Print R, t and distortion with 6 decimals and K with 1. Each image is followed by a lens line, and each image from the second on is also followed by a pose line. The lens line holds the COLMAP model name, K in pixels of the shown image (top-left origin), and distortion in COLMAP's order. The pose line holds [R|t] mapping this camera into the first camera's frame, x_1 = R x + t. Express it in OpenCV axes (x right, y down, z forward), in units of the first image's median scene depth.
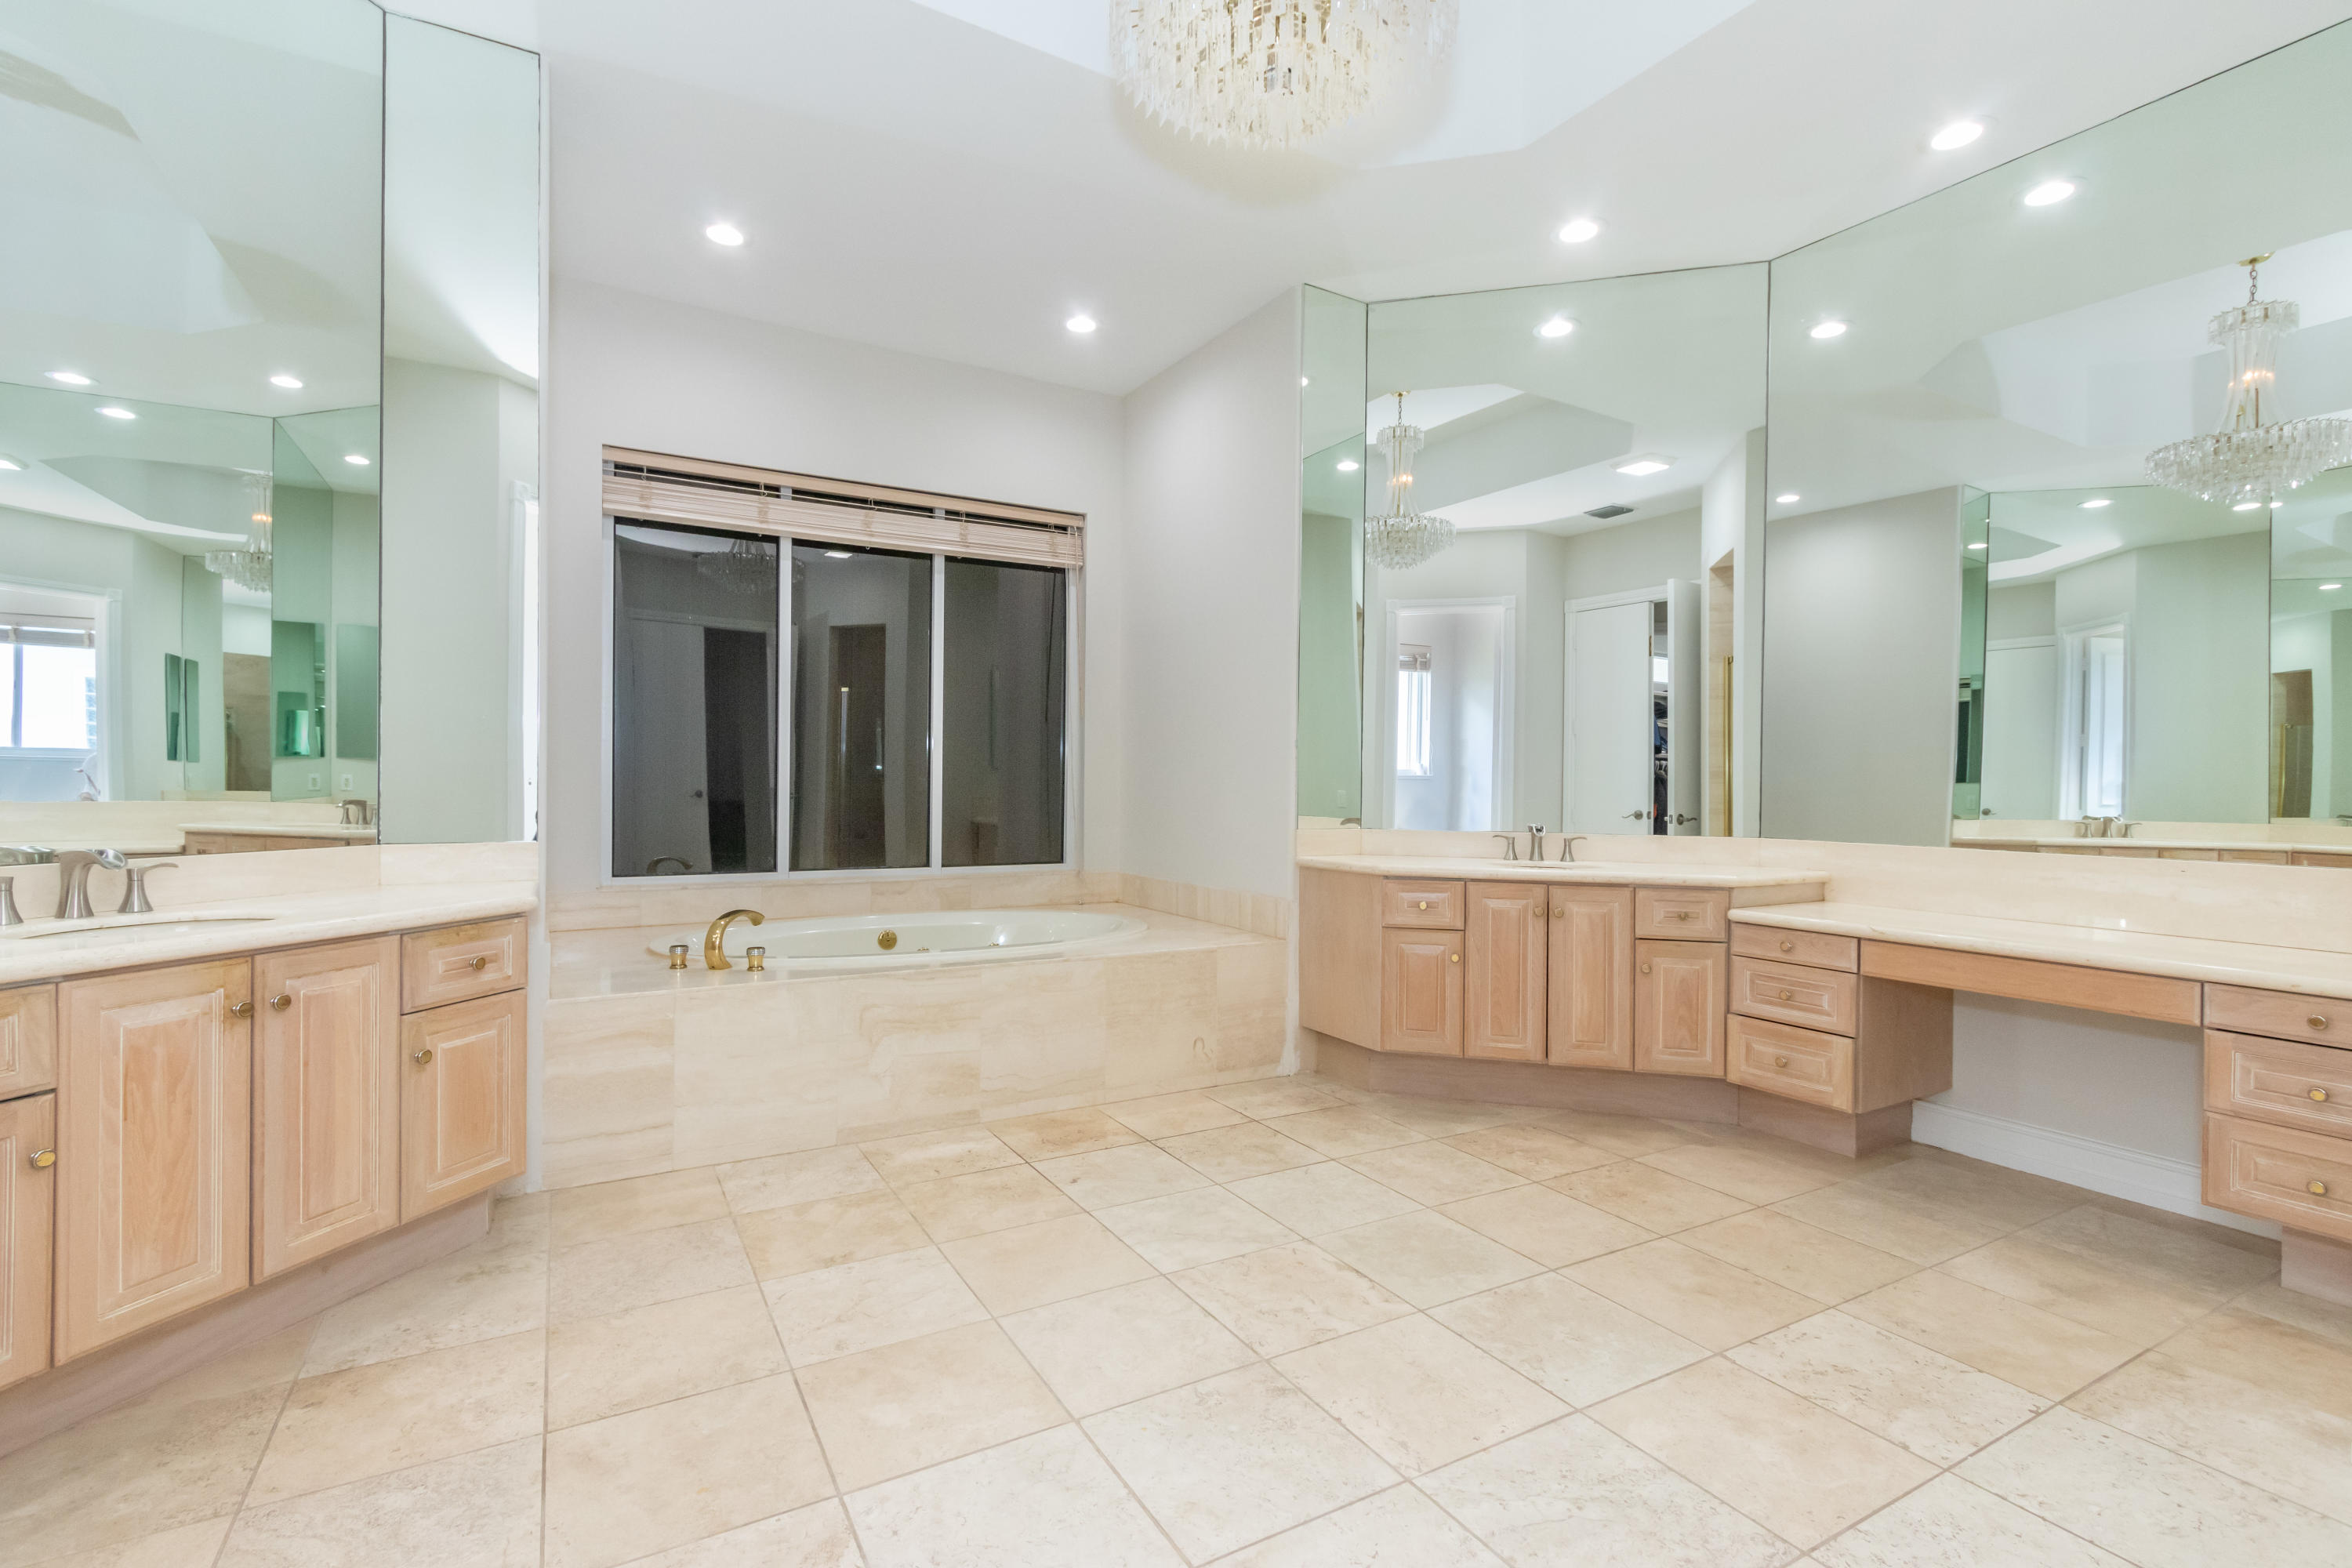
lens RADIAL K [[1079.3, 0, 1164.4], [0, 1079.3, 783.4], [0, 0, 1]] dist [0.009916, 0.000015]
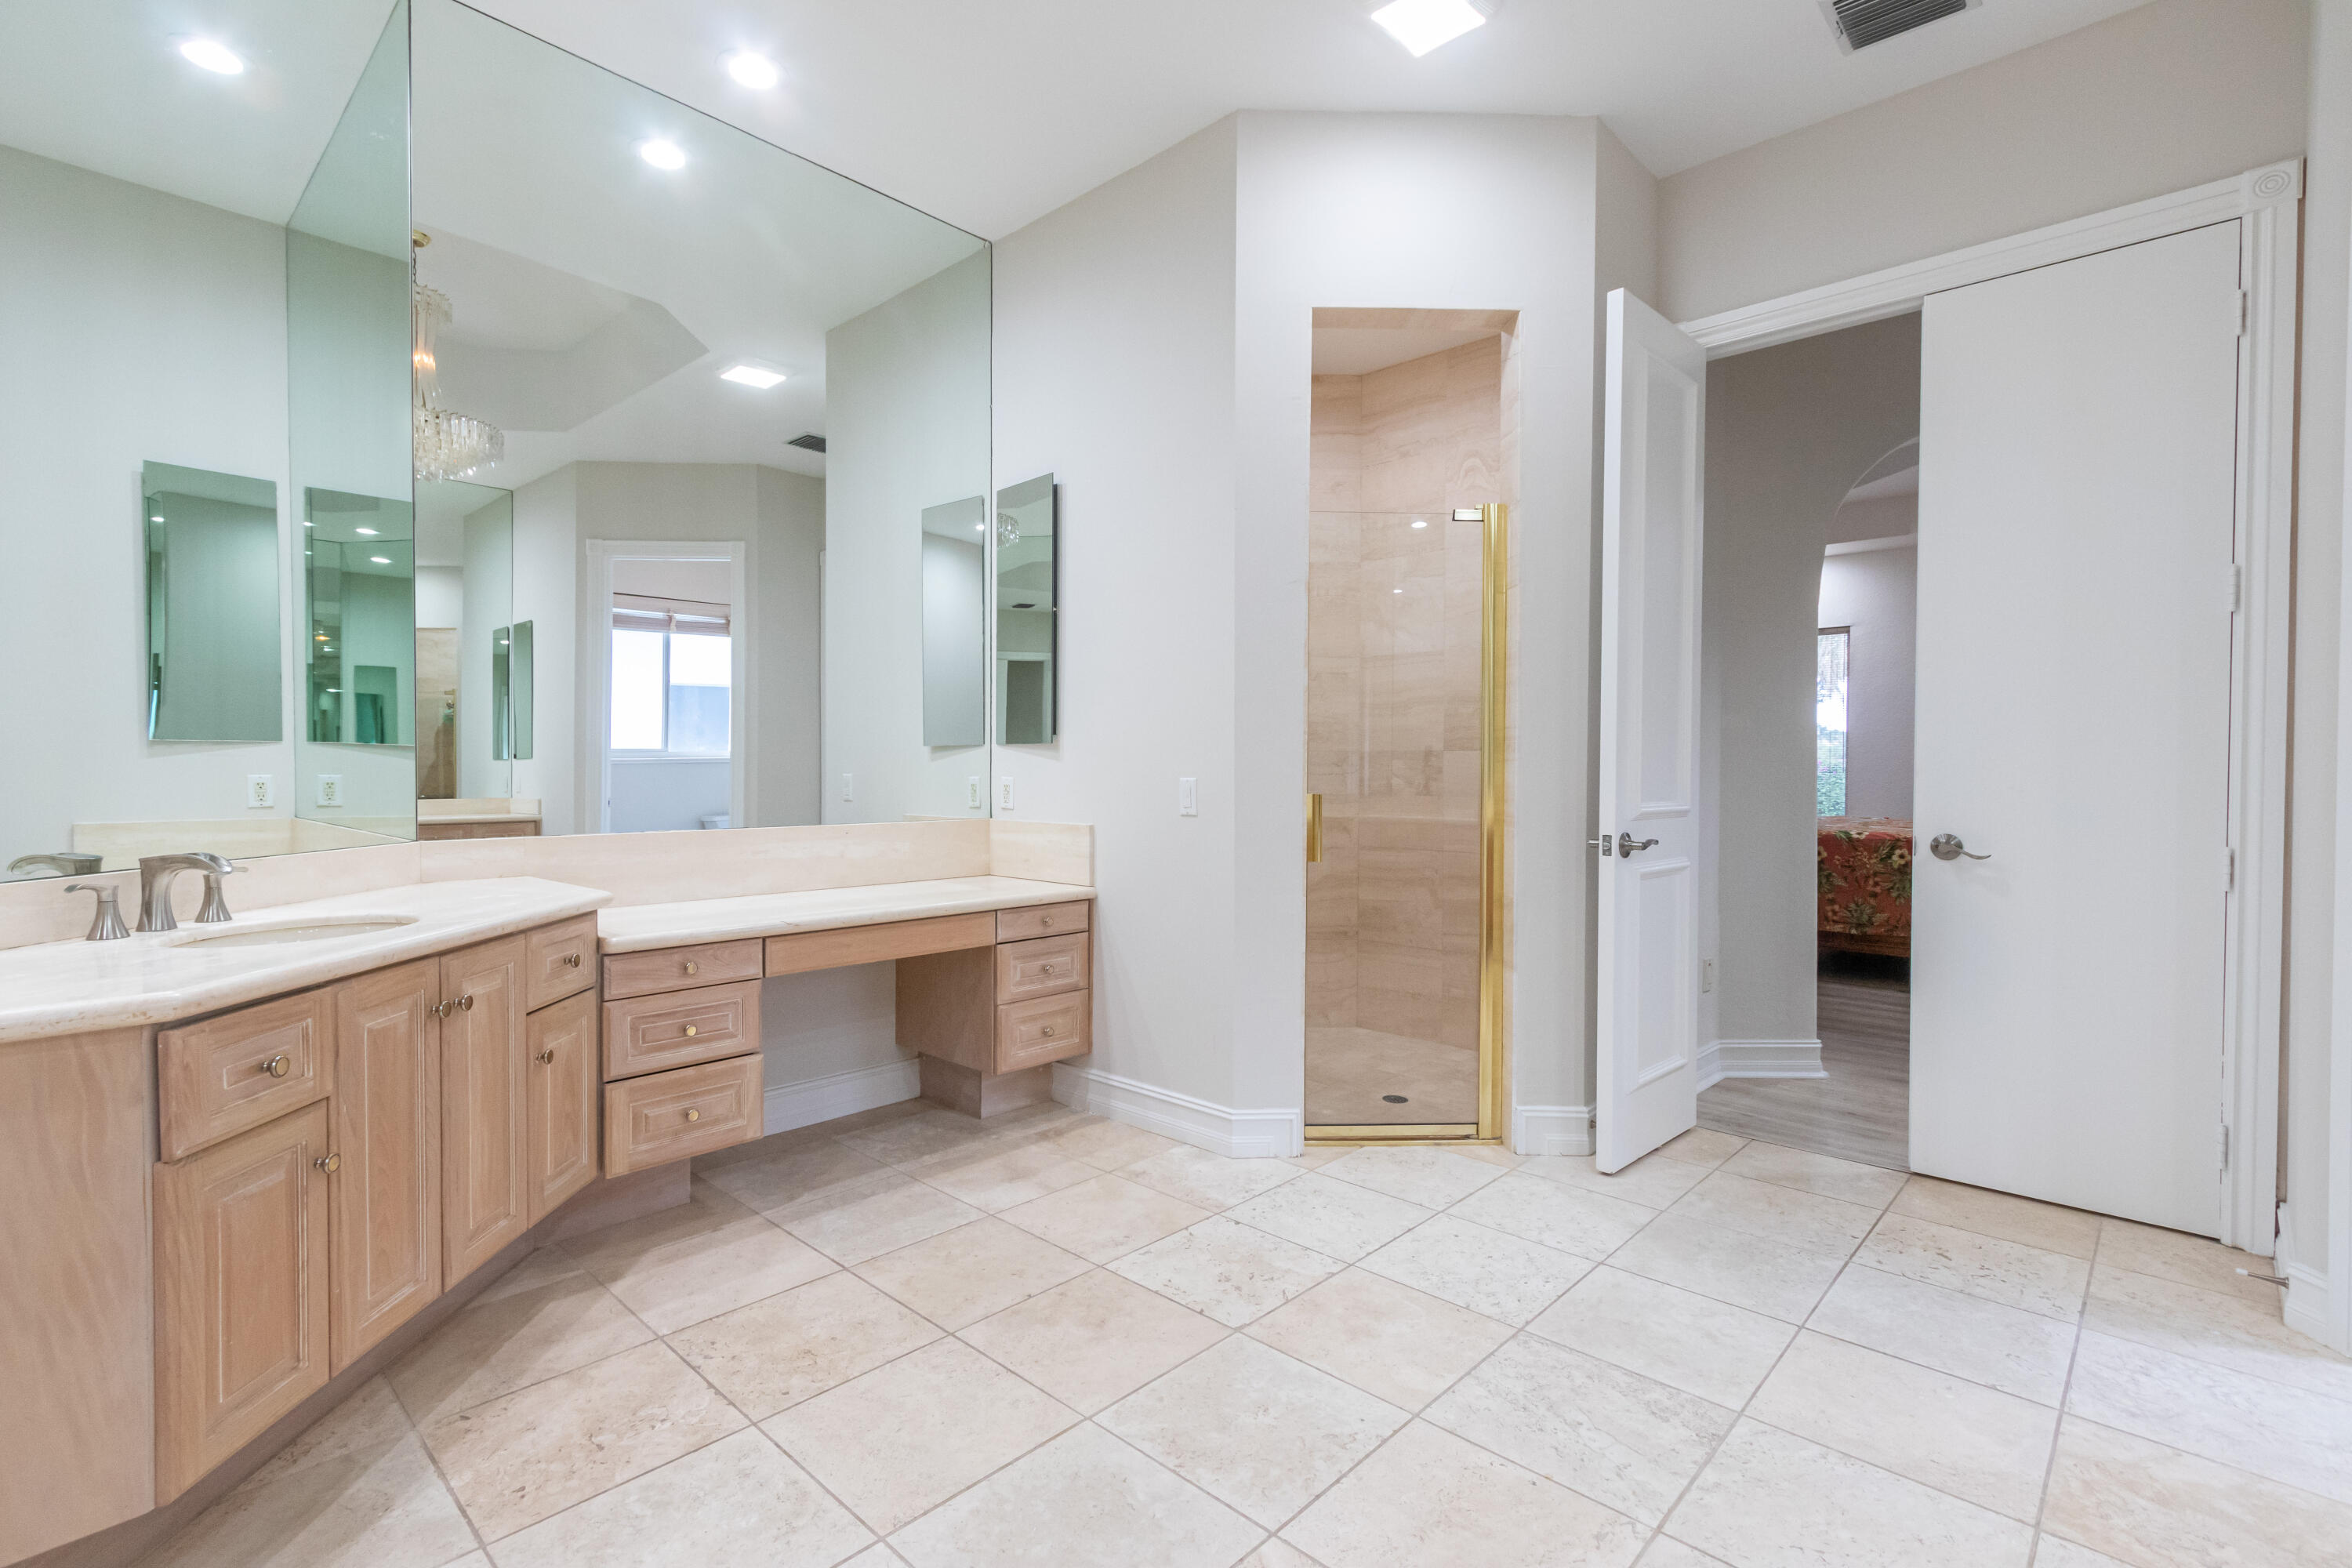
lens RADIAL K [[1079.3, 0, 1164.4], [0, 1079.3, 783.4], [0, 0, 1]] dist [0.009916, 0.000015]
pose [[-0.294707, -0.027953, 0.955179, -0.318961], [-0.006017, 0.999607, 0.027397, -0.009936], [-0.955569, 0.002326, -0.294760, 1.028915]]
